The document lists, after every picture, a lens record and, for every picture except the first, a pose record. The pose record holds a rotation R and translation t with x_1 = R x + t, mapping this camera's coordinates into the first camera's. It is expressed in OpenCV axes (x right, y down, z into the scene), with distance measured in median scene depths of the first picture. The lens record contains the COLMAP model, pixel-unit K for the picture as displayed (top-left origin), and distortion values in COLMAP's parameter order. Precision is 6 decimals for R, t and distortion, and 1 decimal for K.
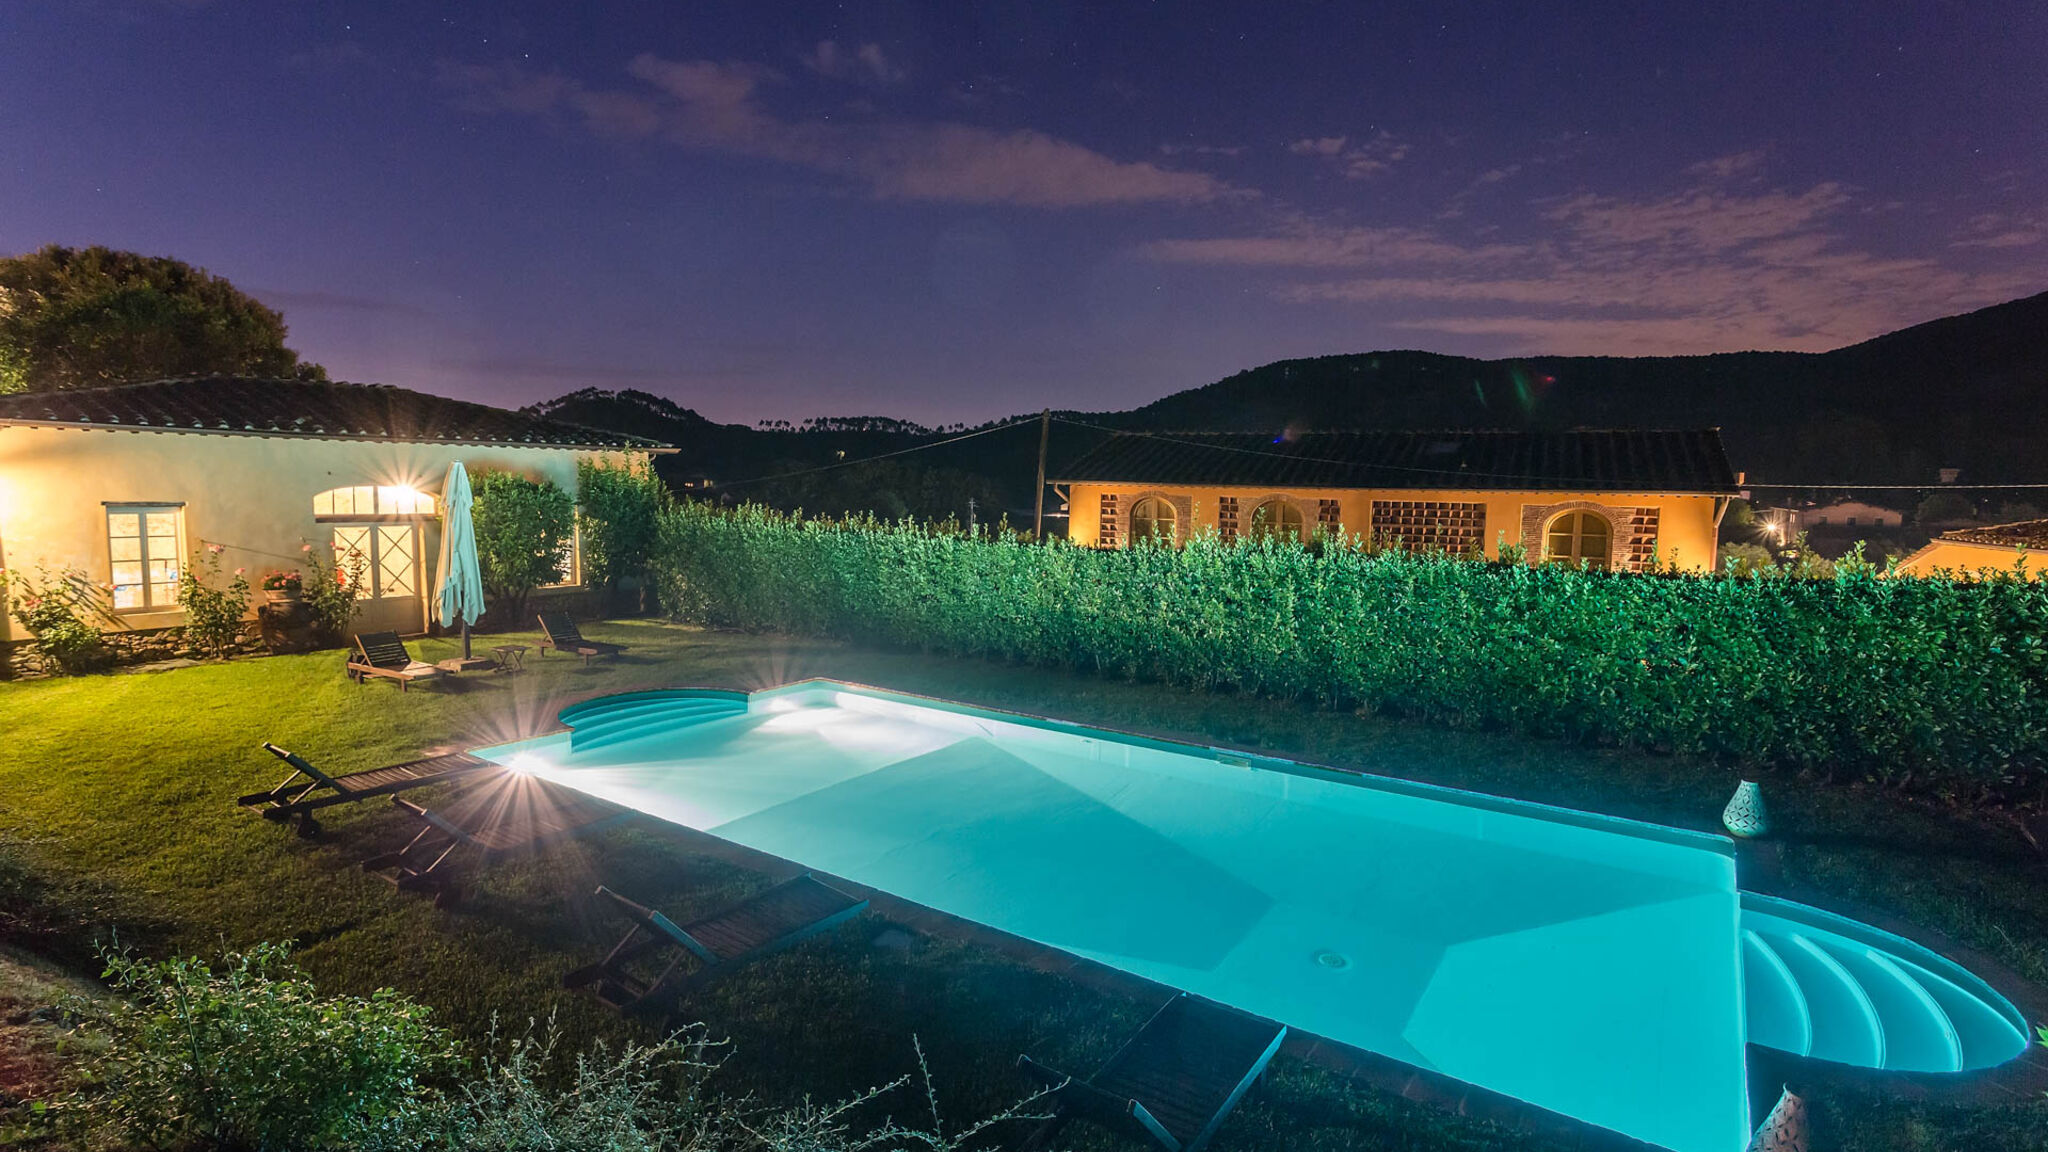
lens RADIAL K [[1002.5, 0, 1016.3], [0, 1002.5, 573.7], [0, 0, 1]] dist [-0.021349, 0.012326]
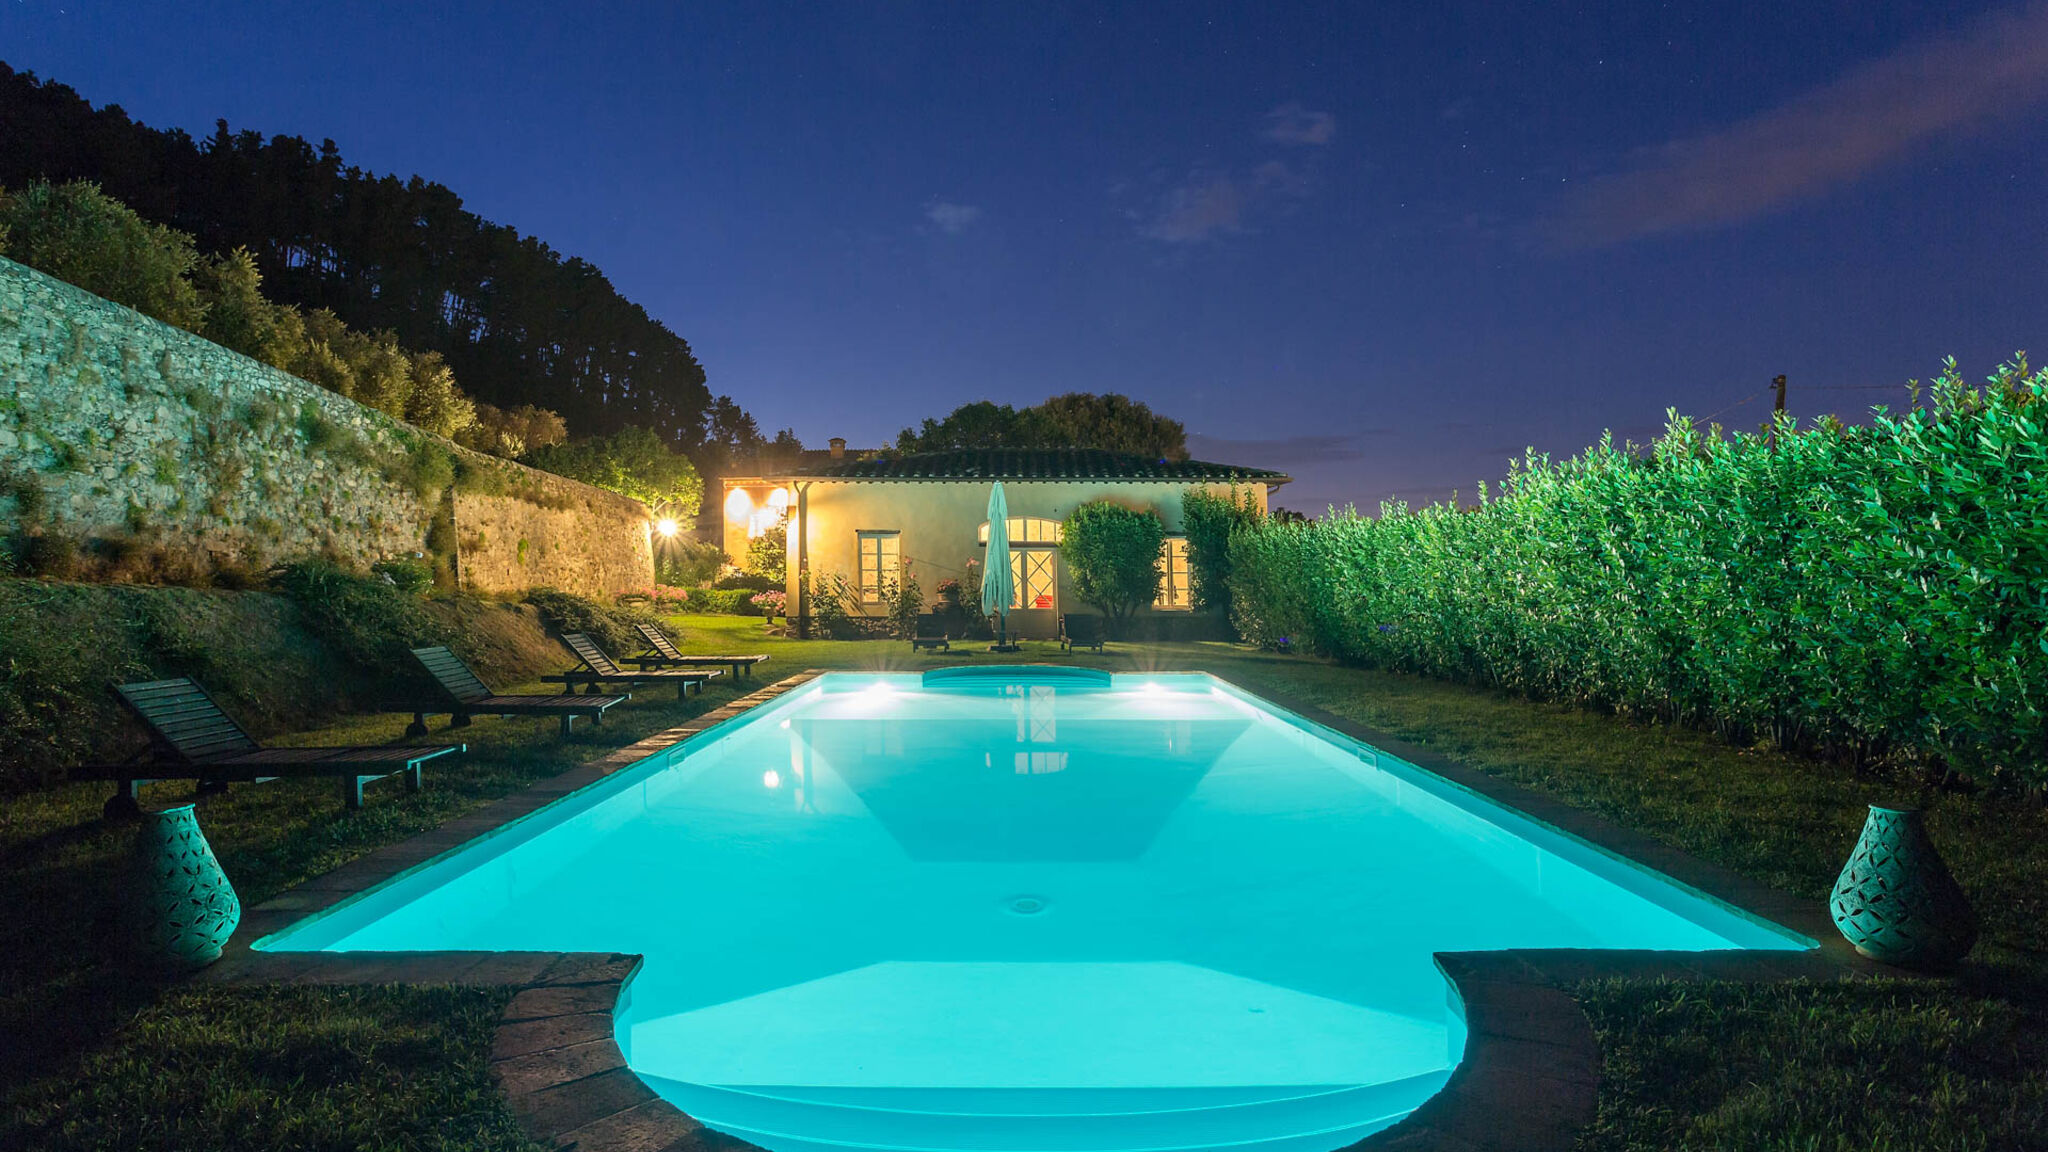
lens RADIAL K [[1002.5, 0, 1003.8], [0, 1002.5, 592.0], [0, 0, 1]] dist [-0.021349, 0.012326]
pose [[0.598890, -0.006359, -0.800806, 0.427808], [-0.057953, 0.997003, -0.051257, 0.084582], [0.798731, 0.077106, 0.596727, 0.261157]]
